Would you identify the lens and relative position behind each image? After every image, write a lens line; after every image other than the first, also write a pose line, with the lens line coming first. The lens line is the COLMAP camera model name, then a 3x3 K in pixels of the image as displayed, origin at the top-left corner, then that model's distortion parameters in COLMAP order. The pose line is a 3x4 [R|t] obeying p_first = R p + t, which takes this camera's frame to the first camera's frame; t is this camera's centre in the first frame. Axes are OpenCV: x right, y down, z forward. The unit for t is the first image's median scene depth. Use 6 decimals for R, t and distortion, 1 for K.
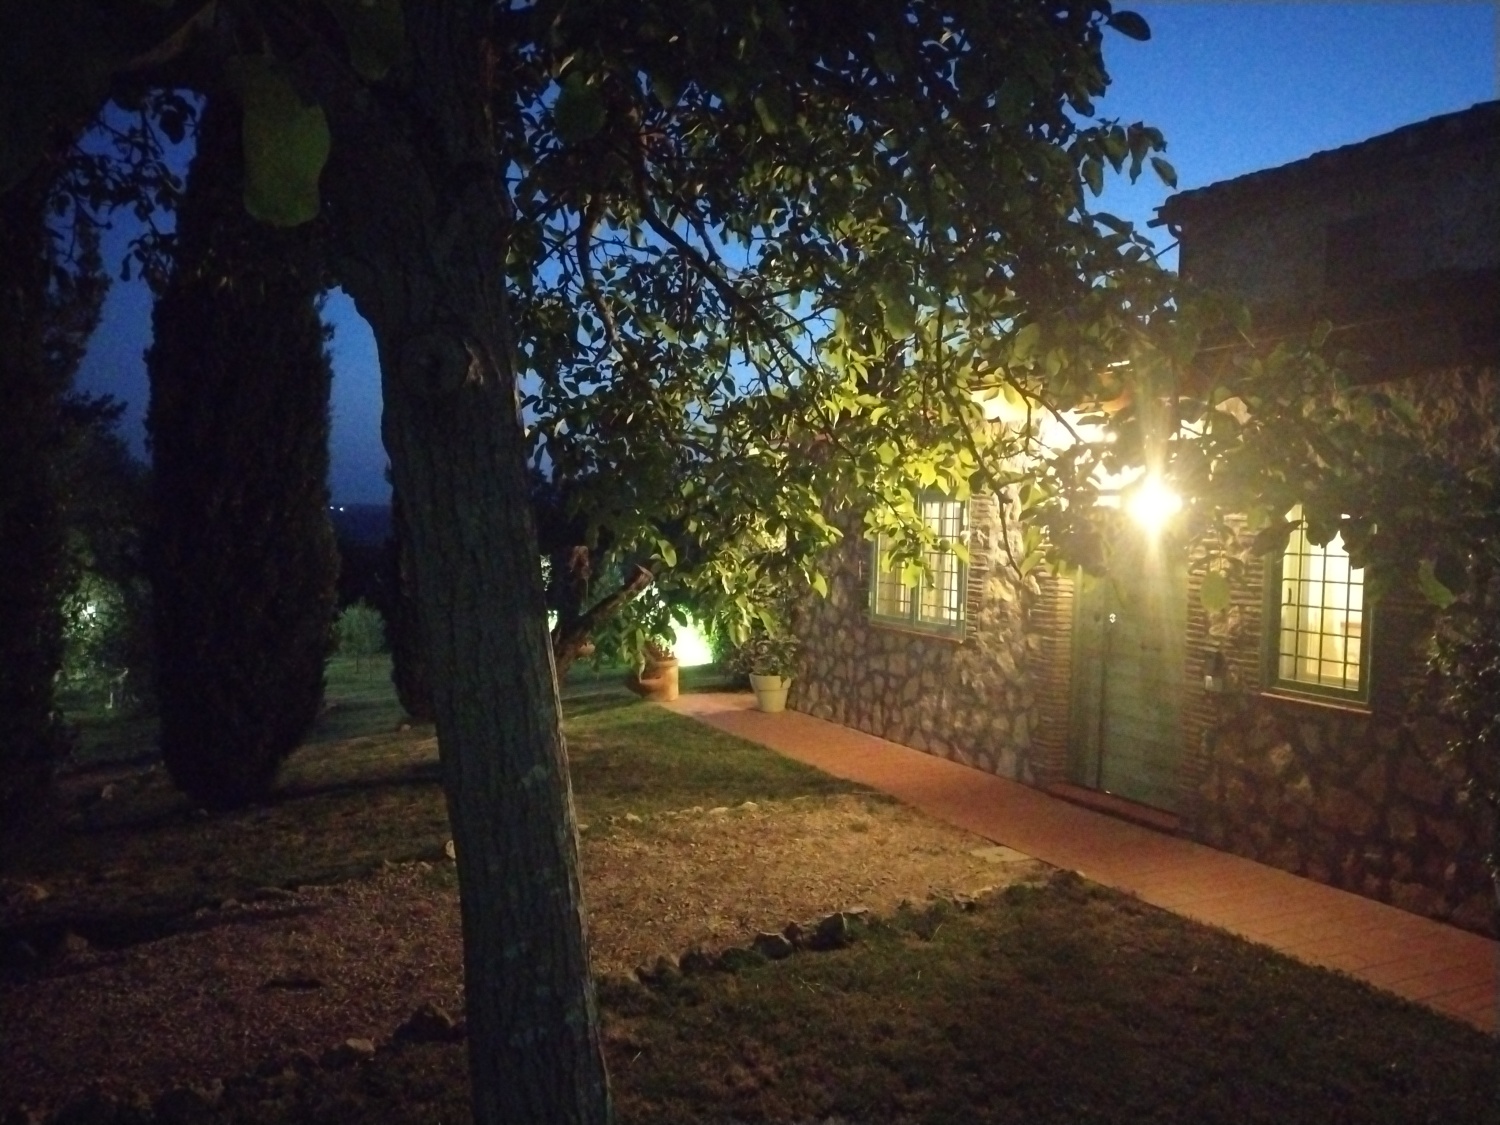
lens RADIAL K [[1133.6, 0, 750.0], [0, 1133.6, 562.5], [0, 0, 1]] dist [0.085743, -0.147035]
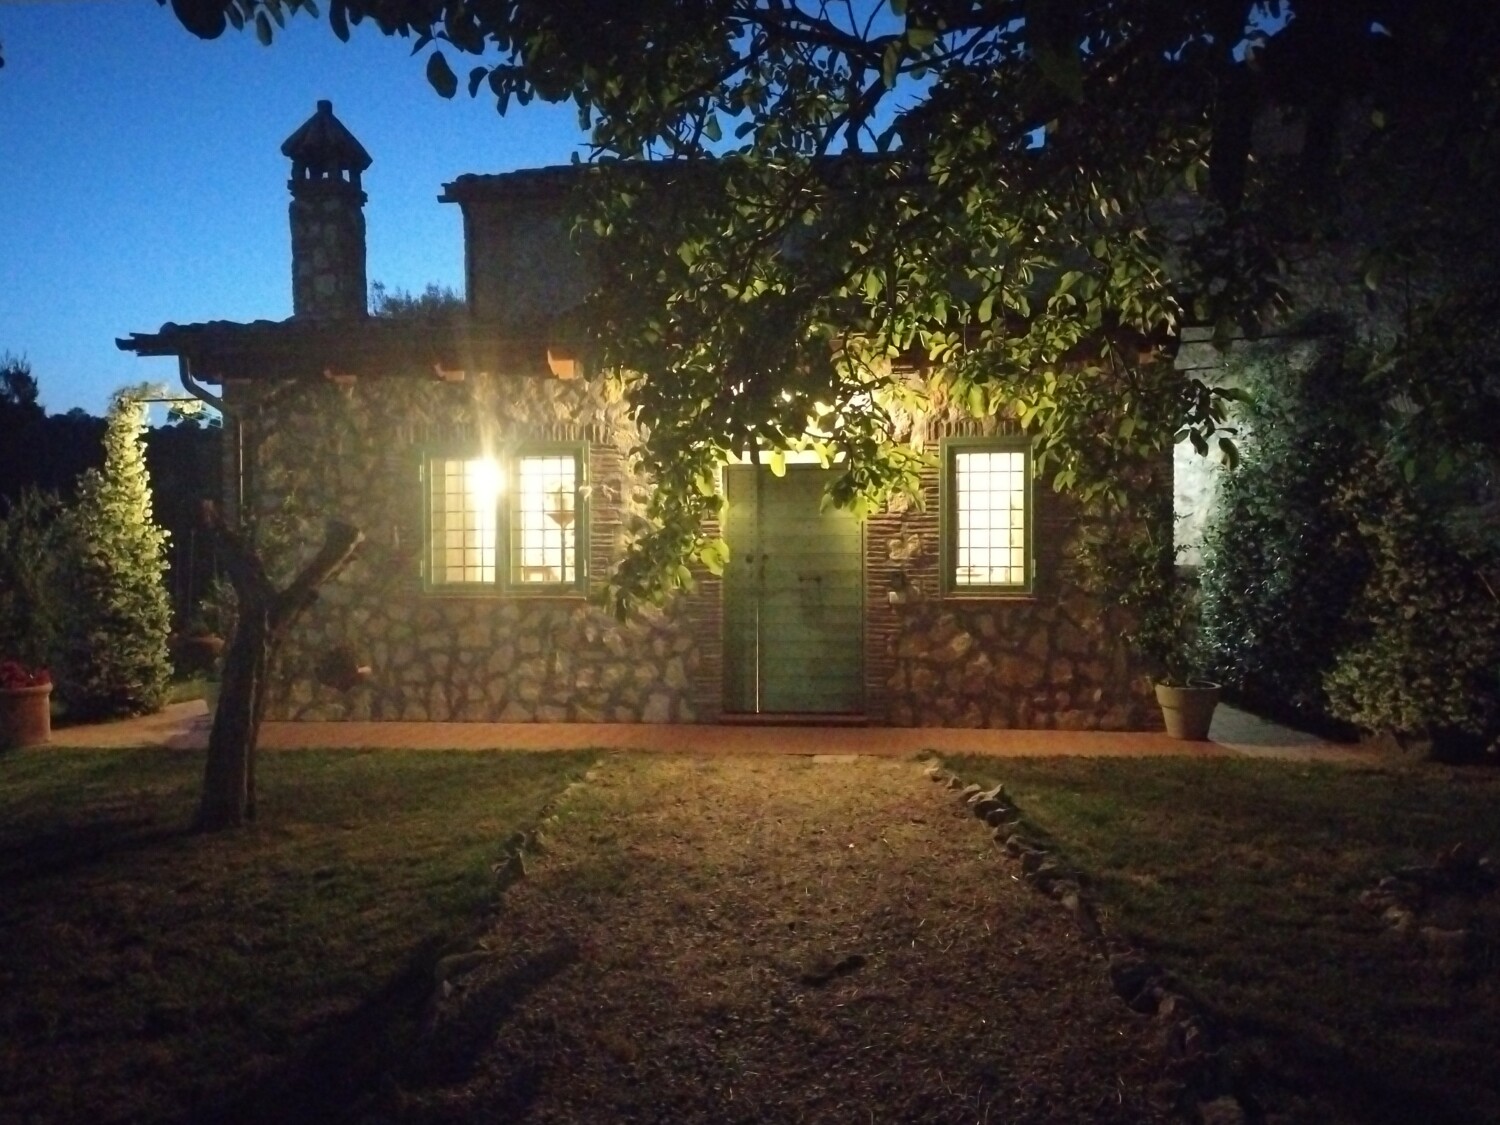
lens RADIAL K [[1133.6, 0, 750.0], [0, 1133.6, 562.5], [0, 0, 1]] dist [0.085743, -0.147035]
pose [[0.556716, -0.035504, 0.829944, -0.581104], [0.049531, 0.998727, 0.009499, 0.038251], [-0.829225, 0.035820, 0.557766, 0.350968]]
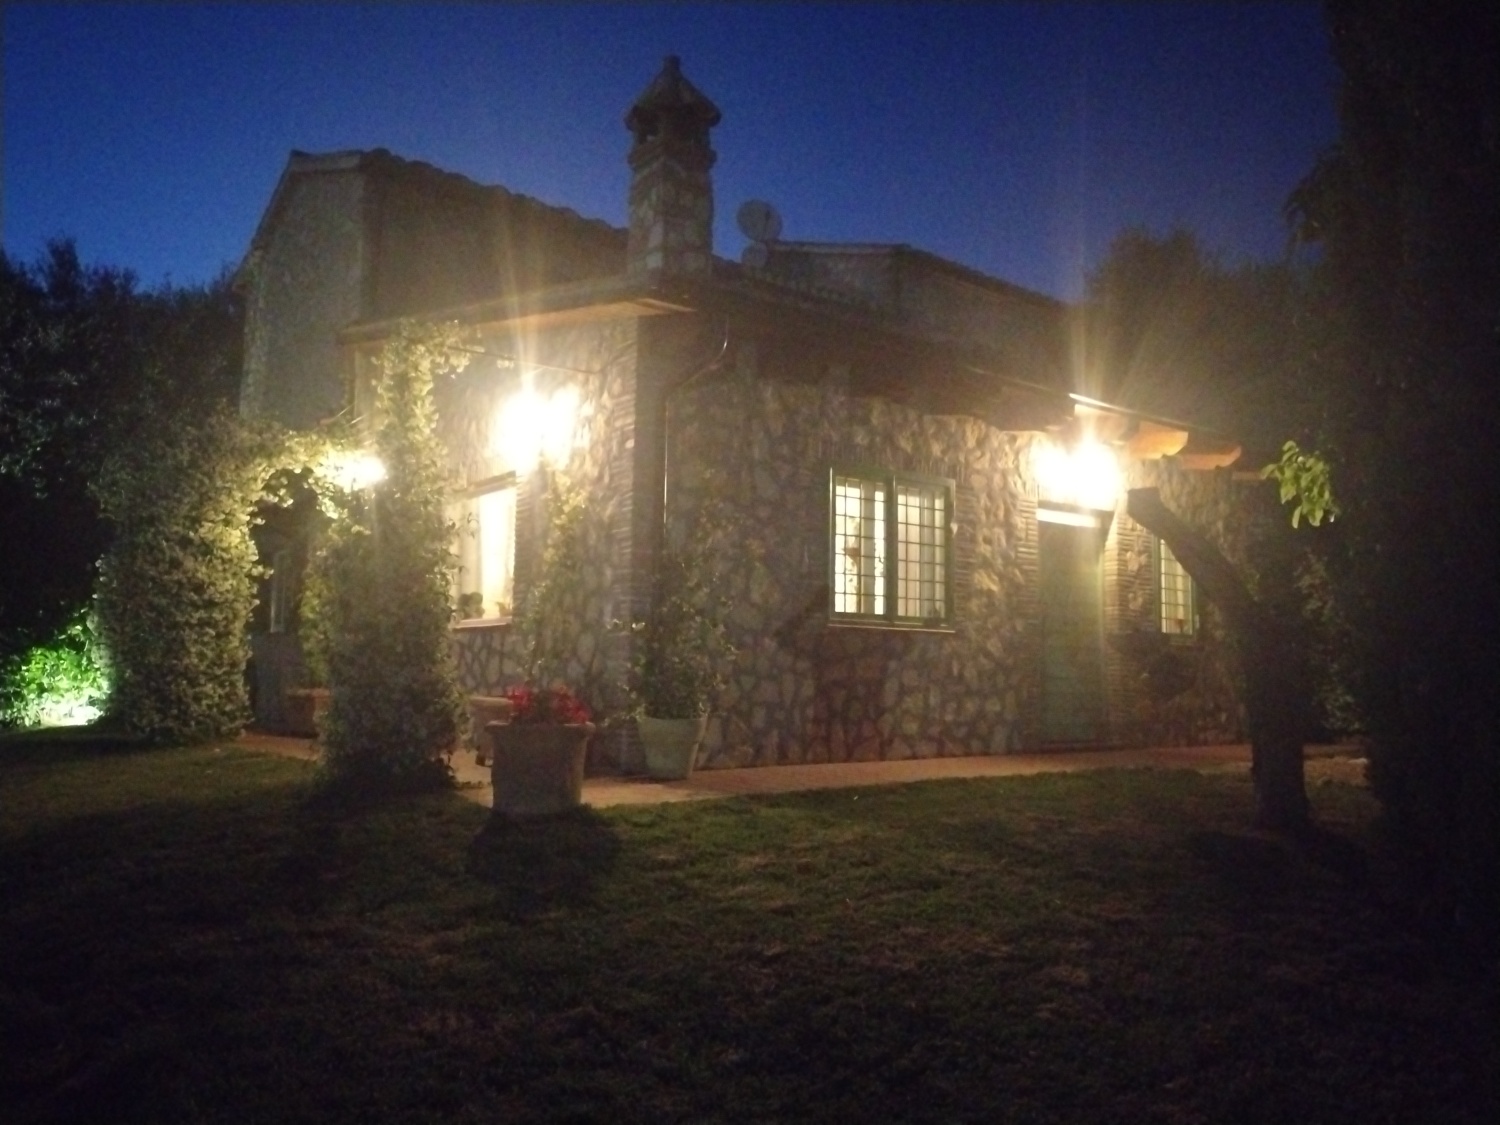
lens RADIAL K [[1133.6, 0, 750.0], [0, 1133.6, 562.5], [0, 0, 1]] dist [0.085743, -0.147035]
pose [[-0.179921, 0.068019, 0.981327, -0.811268], [0.017283, 0.997671, -0.065984, 0.074971], [-0.983529, 0.005088, -0.180677, 1.433385]]
